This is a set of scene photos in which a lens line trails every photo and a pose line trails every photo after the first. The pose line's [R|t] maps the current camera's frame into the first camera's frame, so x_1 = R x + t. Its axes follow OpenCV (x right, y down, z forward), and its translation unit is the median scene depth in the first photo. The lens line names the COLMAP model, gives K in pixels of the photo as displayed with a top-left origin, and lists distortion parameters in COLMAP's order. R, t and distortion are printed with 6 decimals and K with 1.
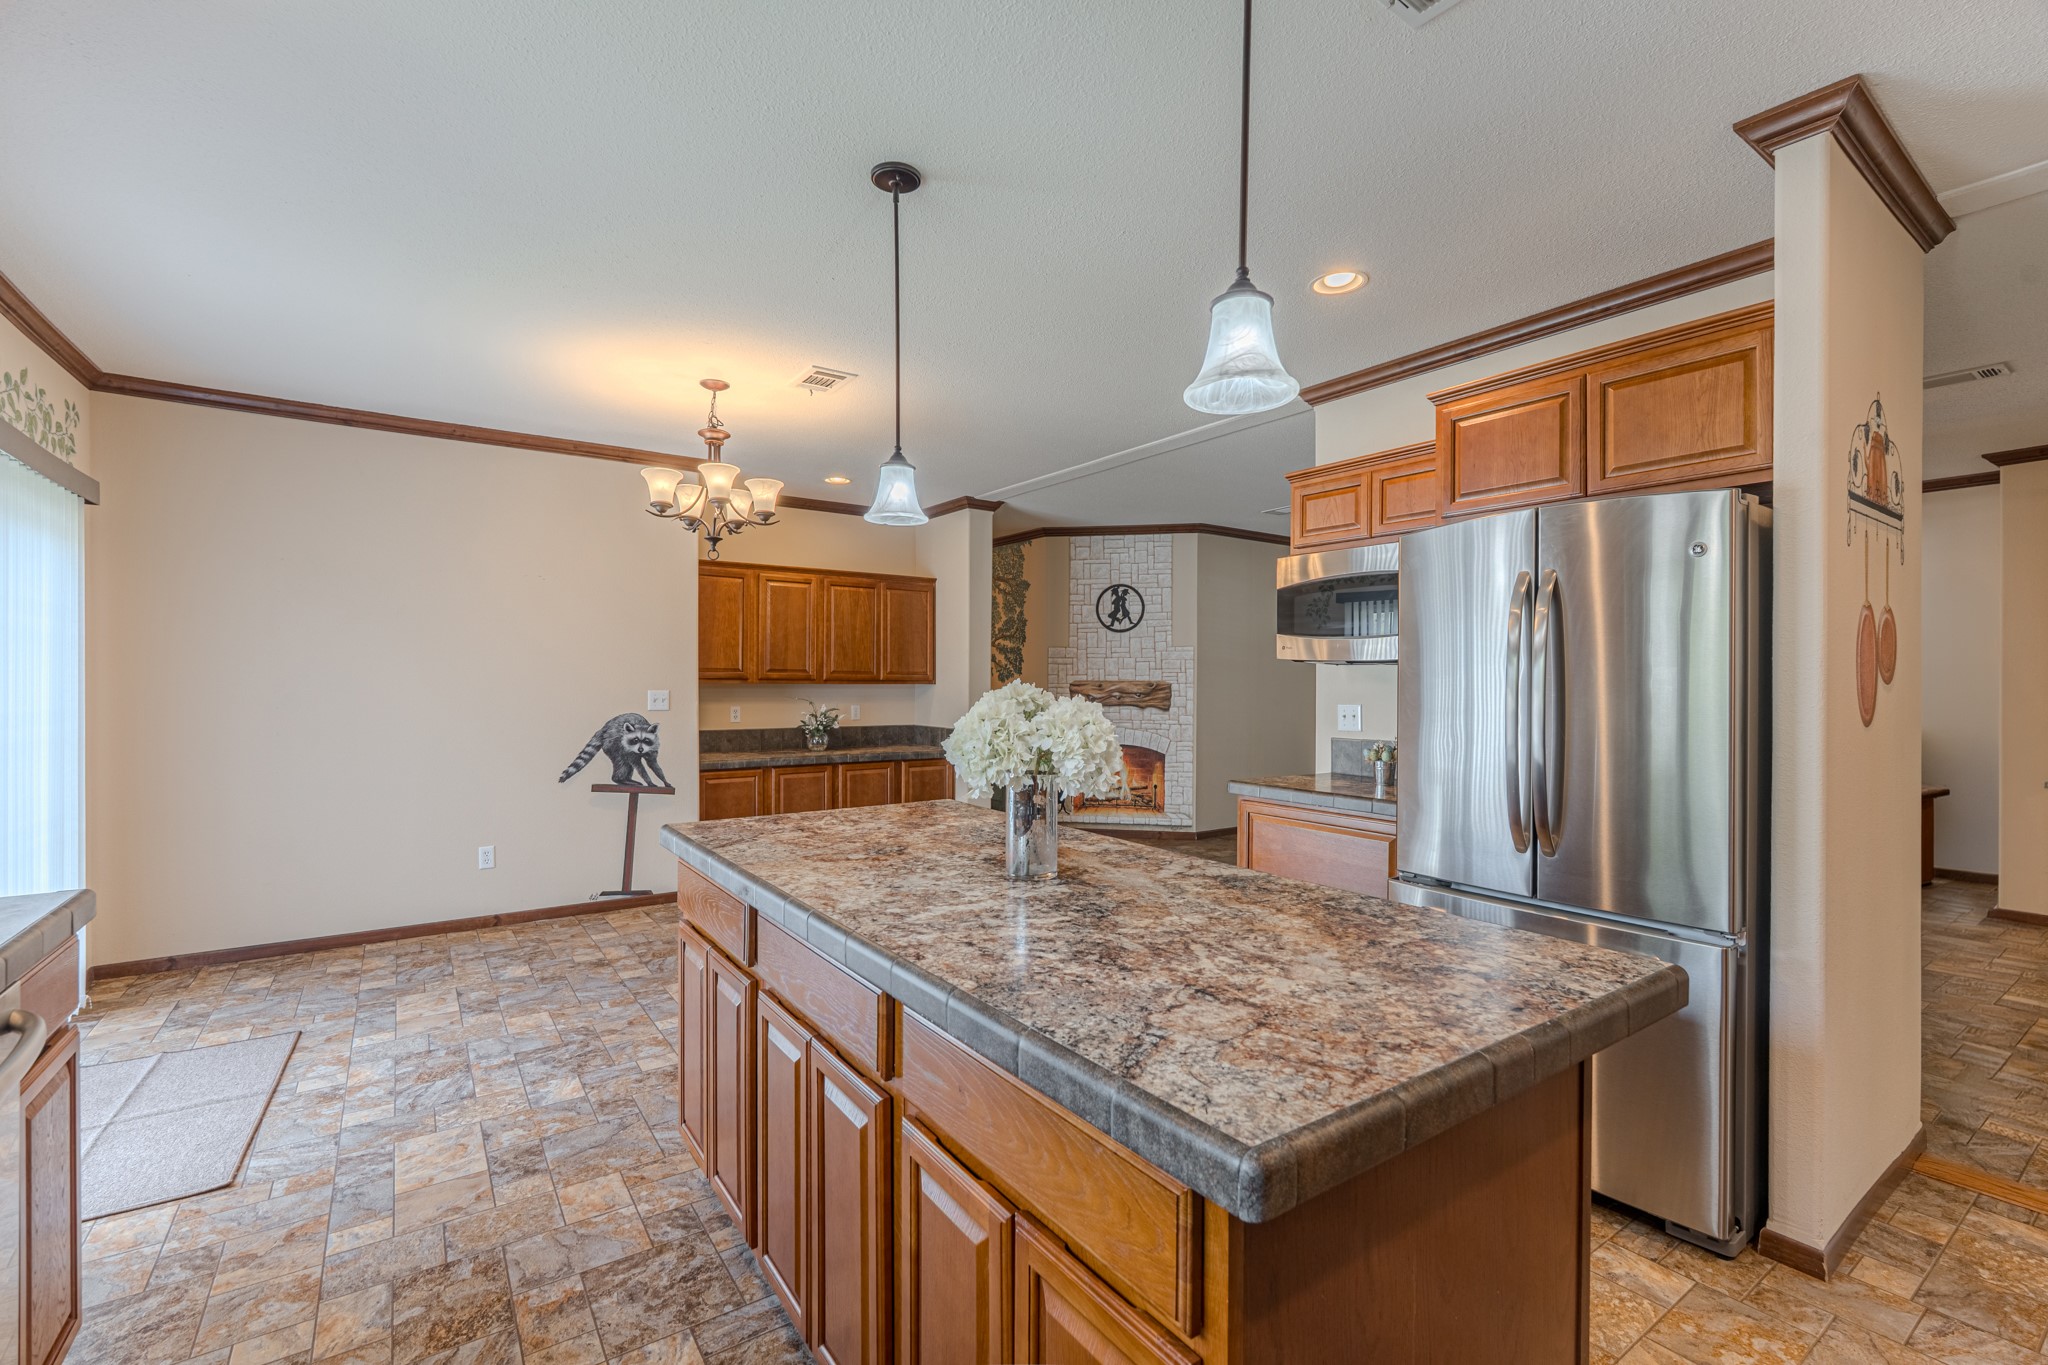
lens RADIAL K [[897.4, 0, 1025.4], [0, 897.4, 680.5], [0, 0, 1]] dist [0.005322, -0.002347]
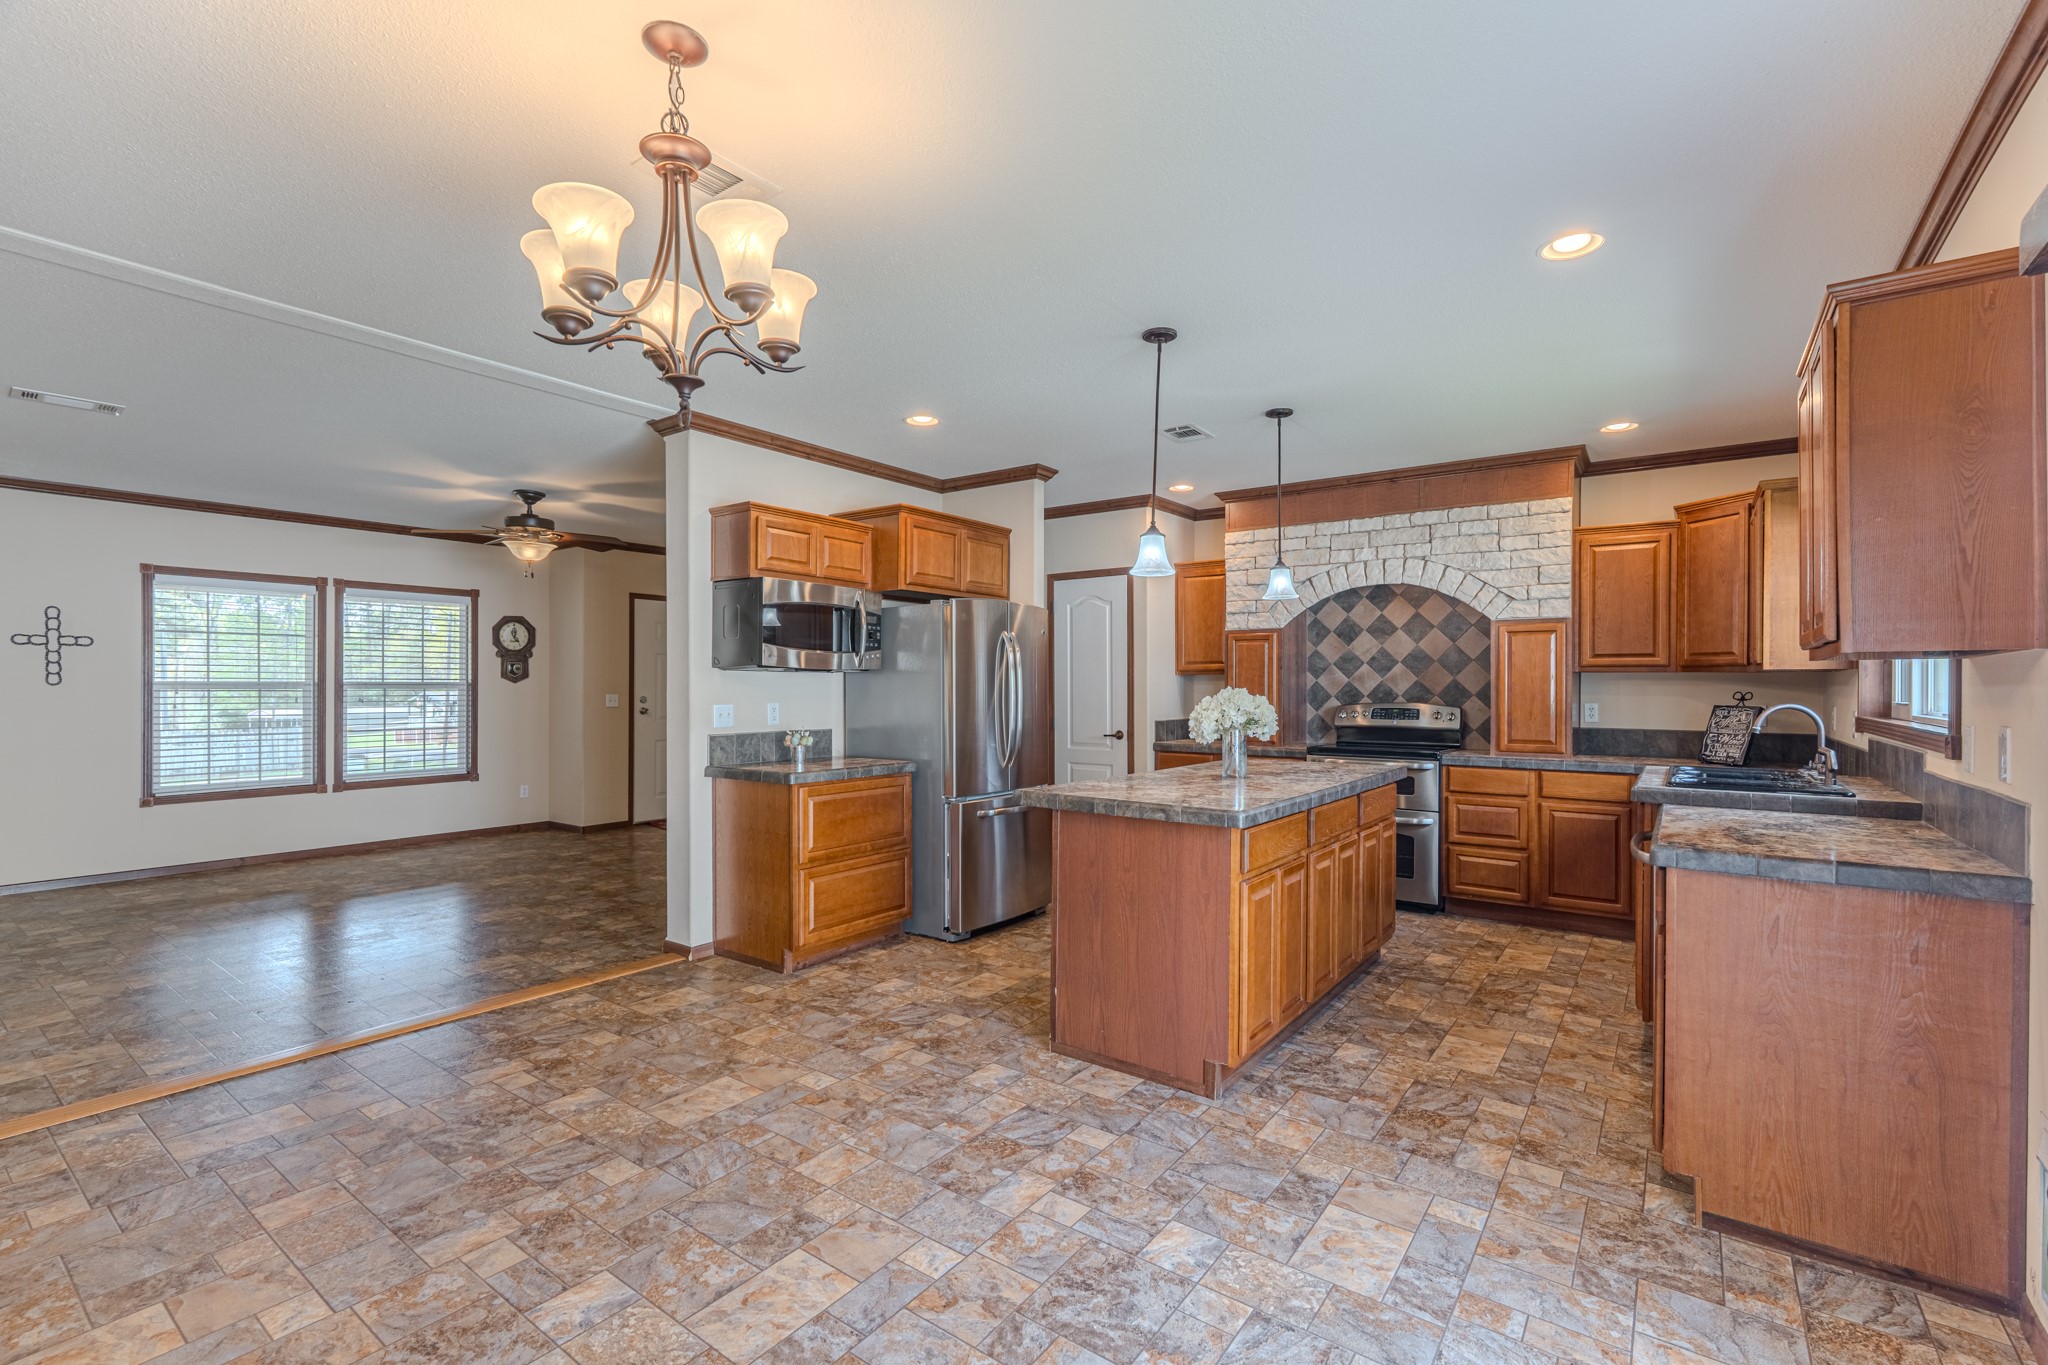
lens RADIAL K [[897.4, 0, 1027.2], [0, 897.4, 689.0], [0, 0, 1]] dist [0.005322, -0.002347]
pose [[-0.324218, -0.007477, 0.945953, -0.719136], [-0.004408, 0.999970, 0.006393, -0.001782], [-0.945972, -0.002097, -0.324241, 0.834892]]
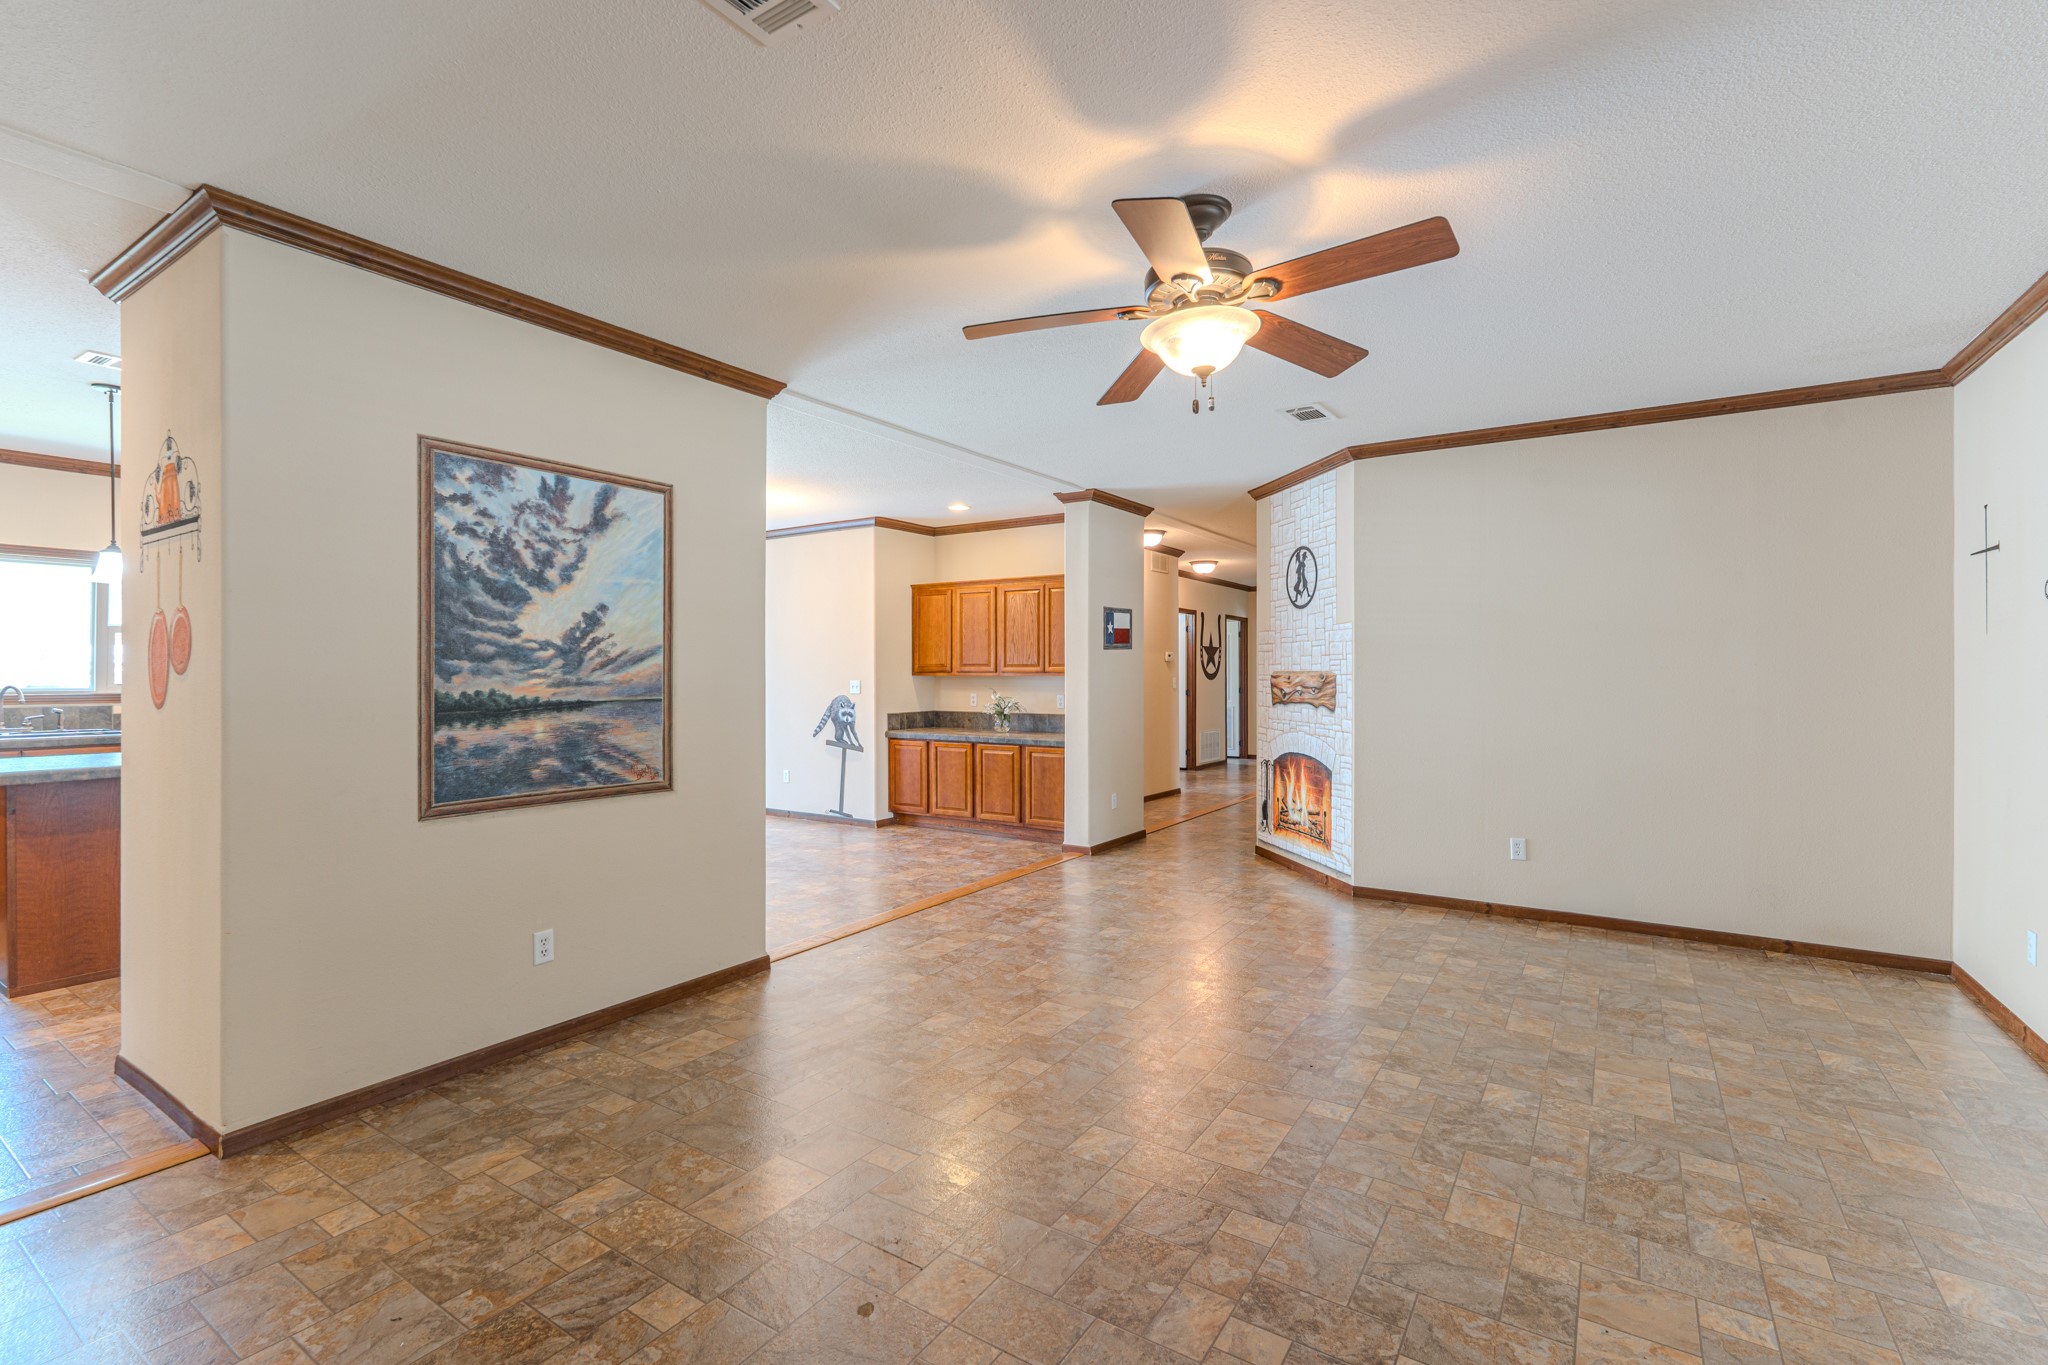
lens RADIAL K [[897.4, 0, 1003.6], [0, 897.4, 667.0], [0, 0, 1]] dist [0.005322, -0.002347]
pose [[0.353964, -0.011563, -0.935187, 1.203500], [0.004806, 0.999933, -0.010544, 0.005687], [0.935247, -0.000762, 0.353996, 0.790646]]
